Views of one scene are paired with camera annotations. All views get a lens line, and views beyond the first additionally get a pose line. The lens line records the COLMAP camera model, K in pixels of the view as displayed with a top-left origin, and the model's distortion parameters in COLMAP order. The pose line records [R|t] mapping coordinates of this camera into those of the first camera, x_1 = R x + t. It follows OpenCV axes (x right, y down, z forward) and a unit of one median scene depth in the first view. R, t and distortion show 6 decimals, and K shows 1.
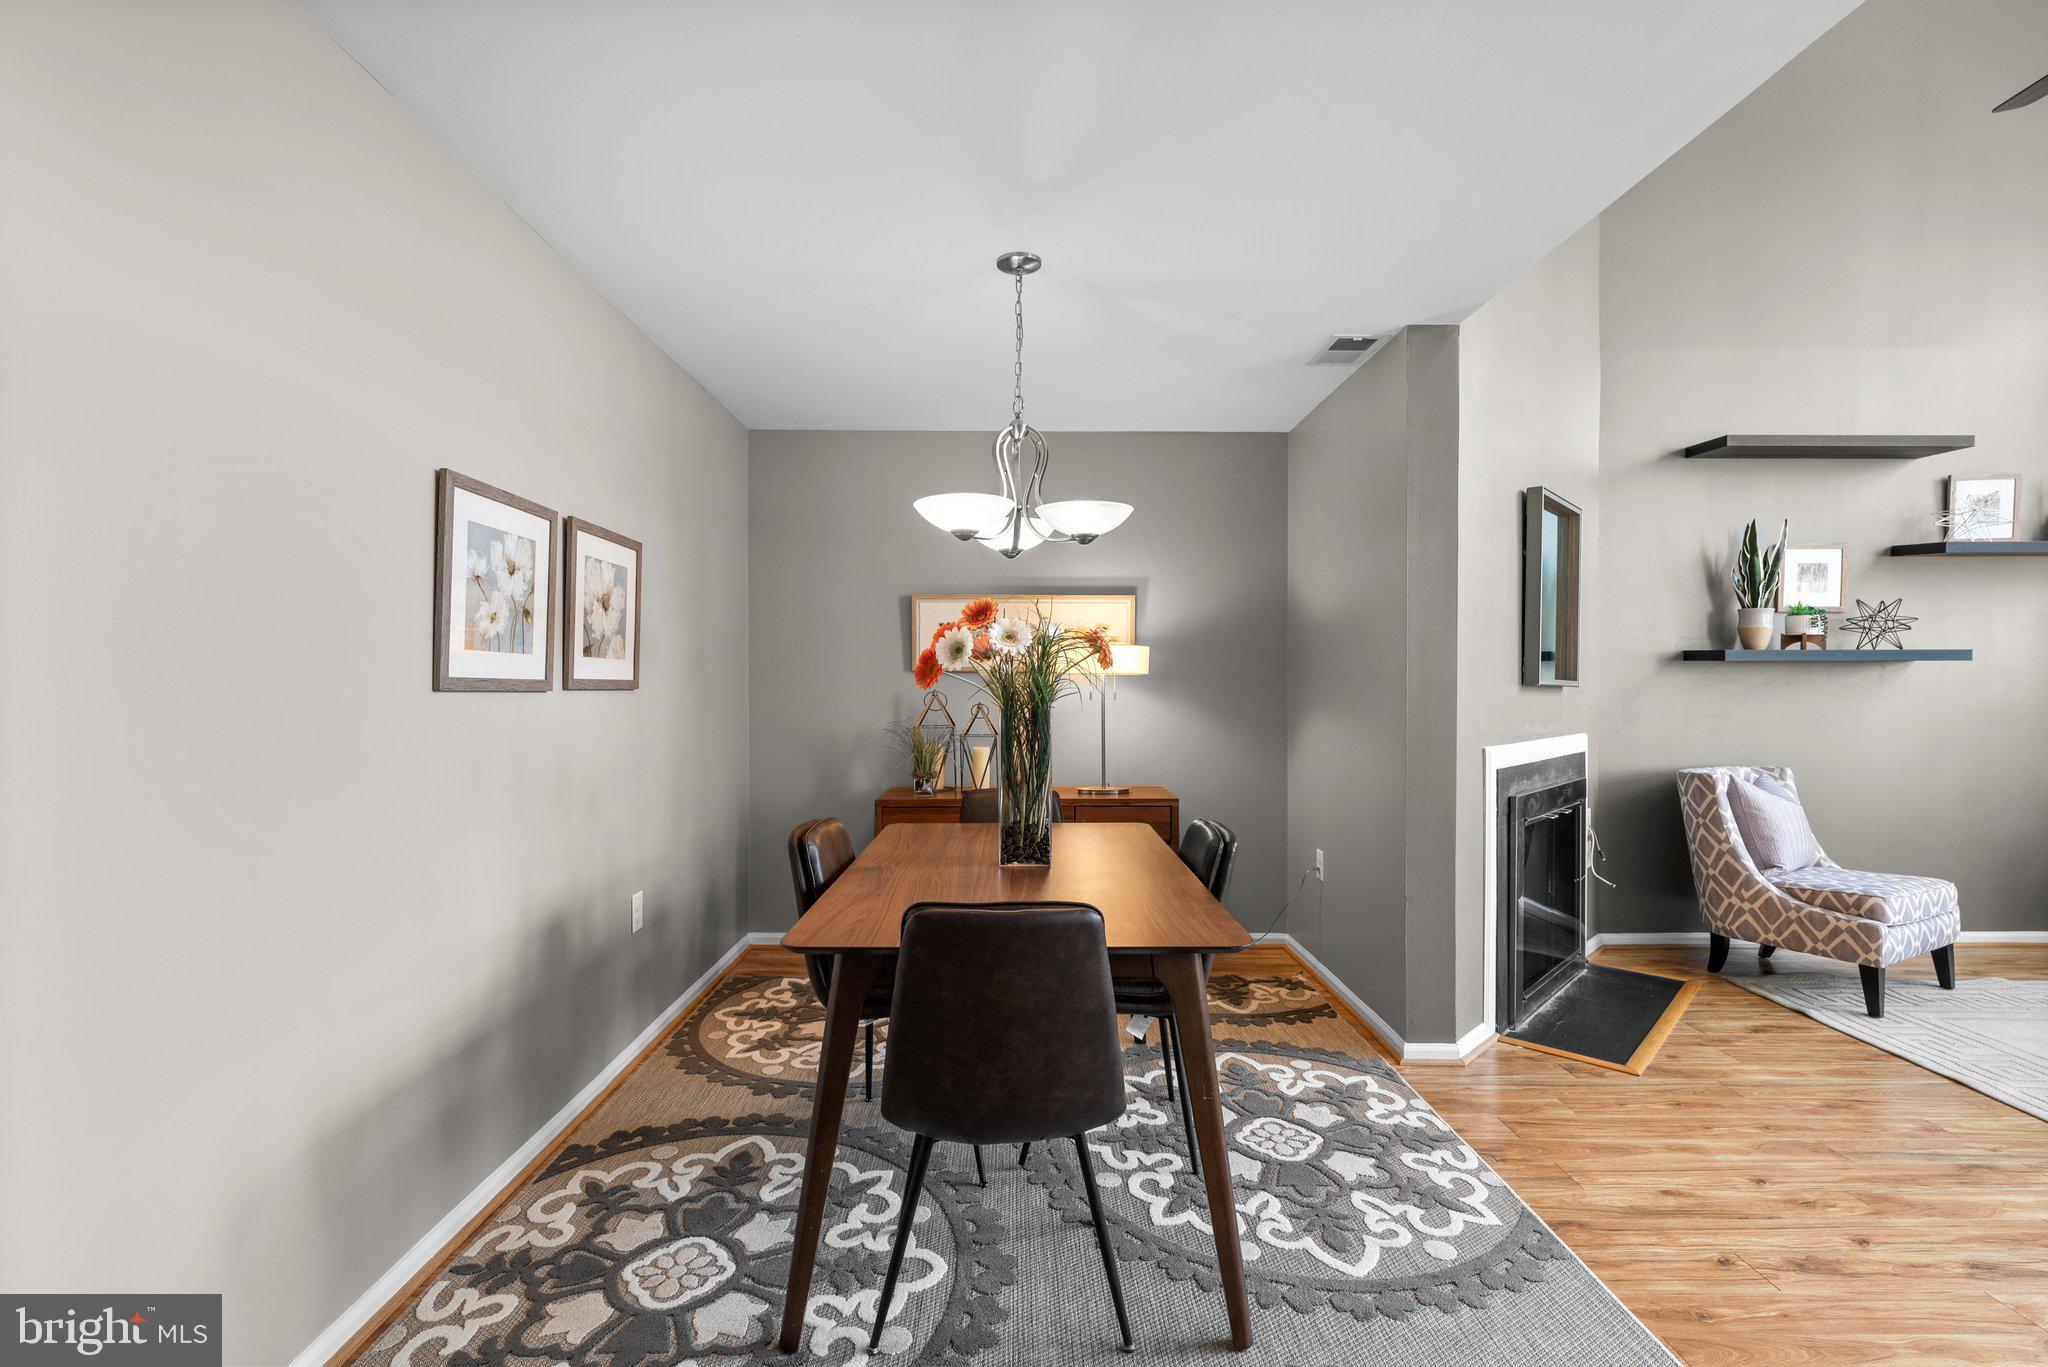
lens RADIAL K [[921.5, 0, 1043.3], [0, 921.5, 680.2], [0, 0, 1]] dist [0.005561, -0.000680]
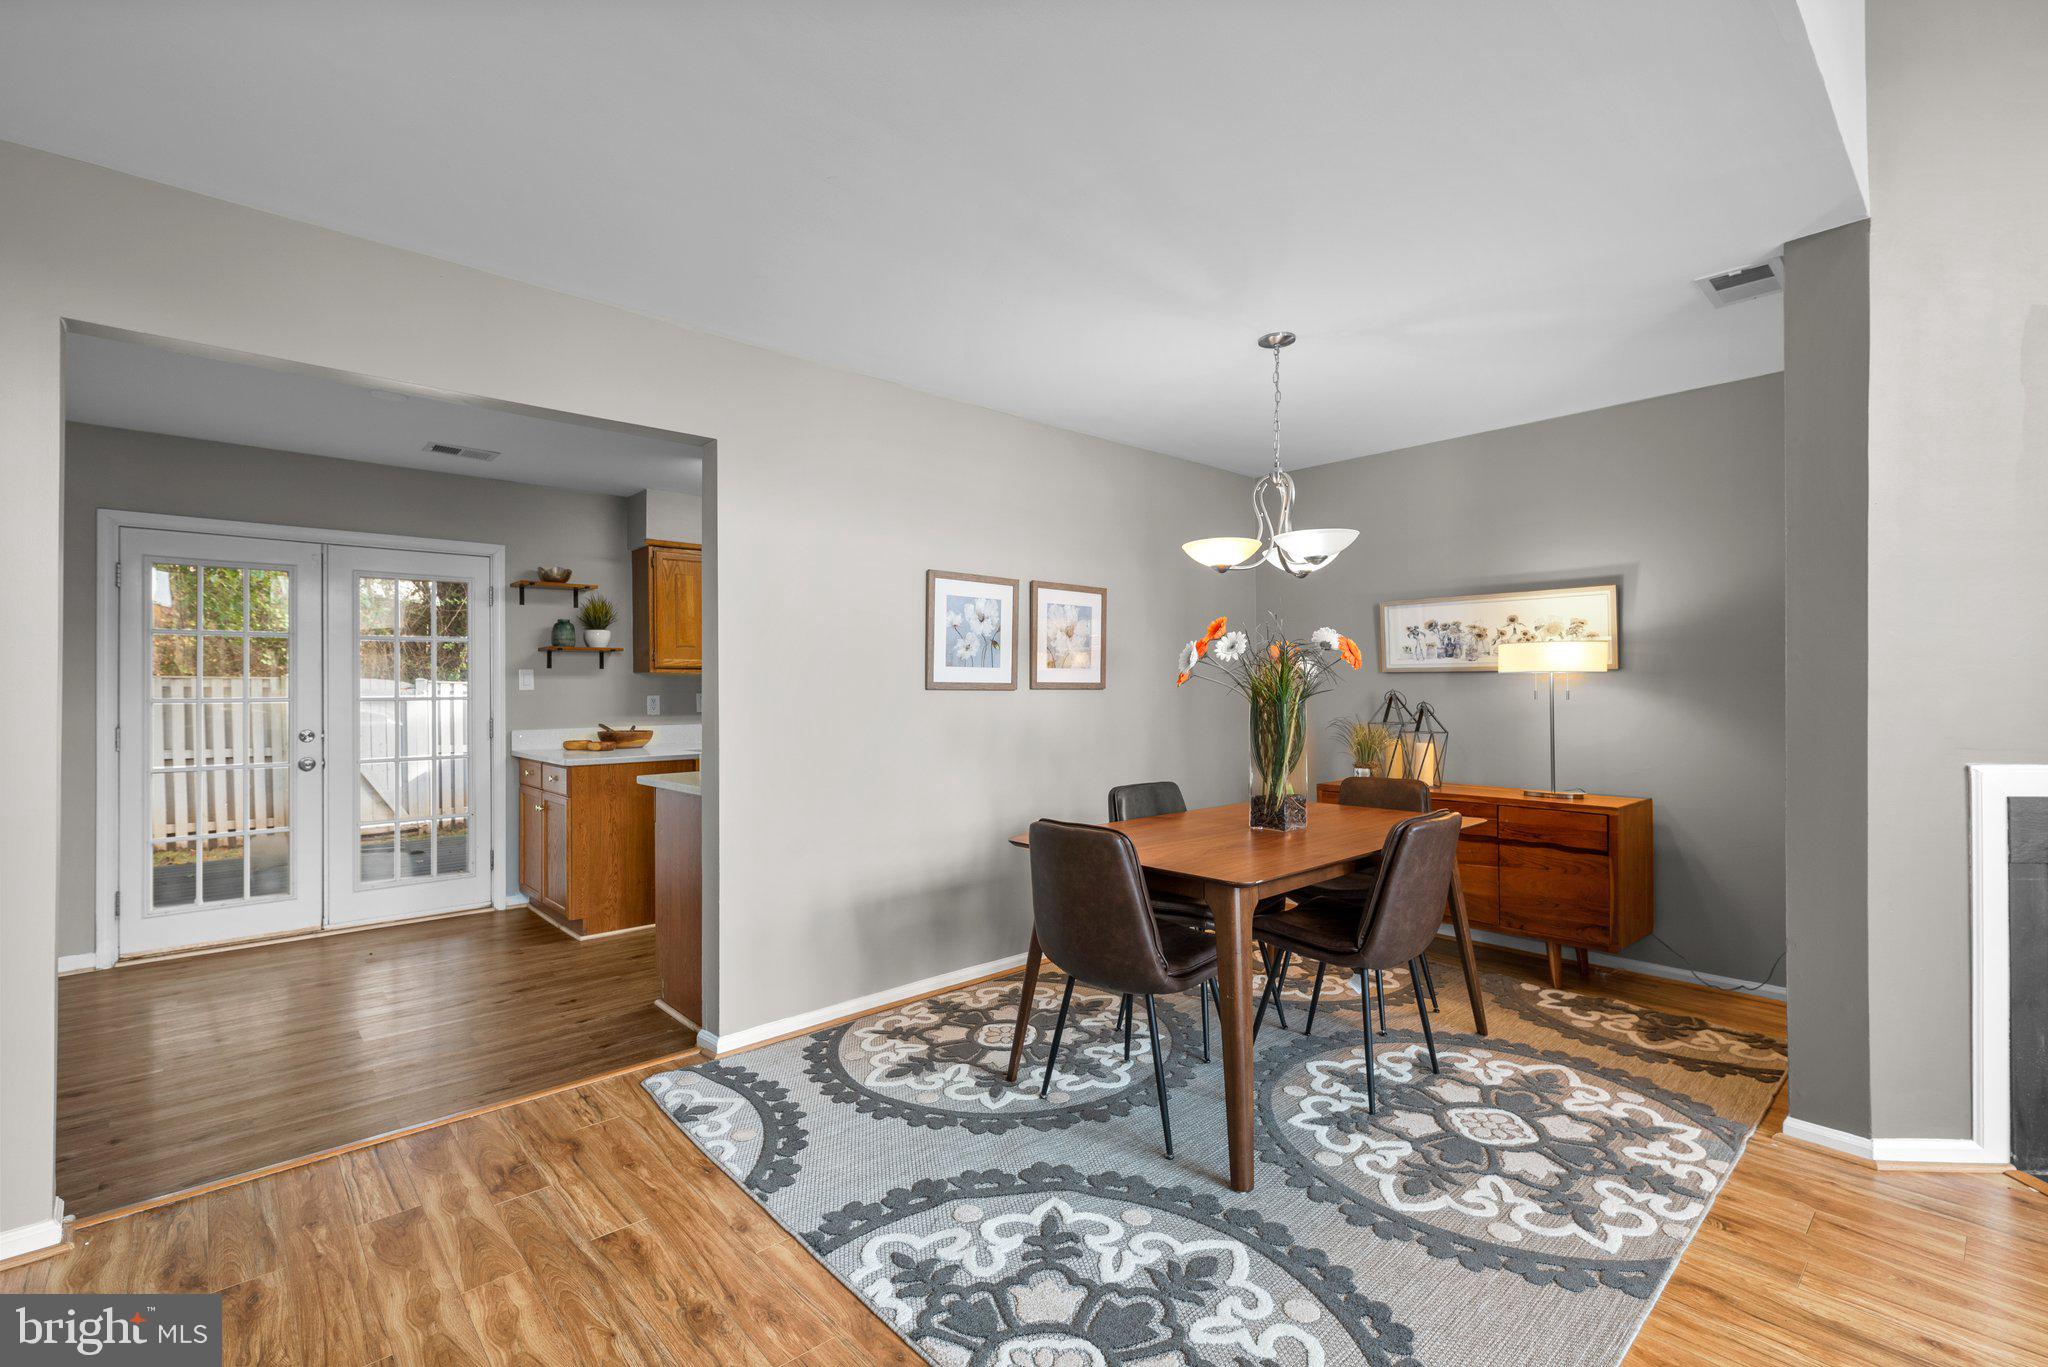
lens RADIAL K [[921.5, 0, 1047.4], [0, 921.5, 680.3], [0, 0, 1]] dist [0.005561, -0.000680]
pose [[0.669934, -0.009793, -0.742356, 0.502750], [0.008399, 0.999949, -0.005611, 0.003225], [0.742373, -0.002476, 0.669982, -0.036242]]
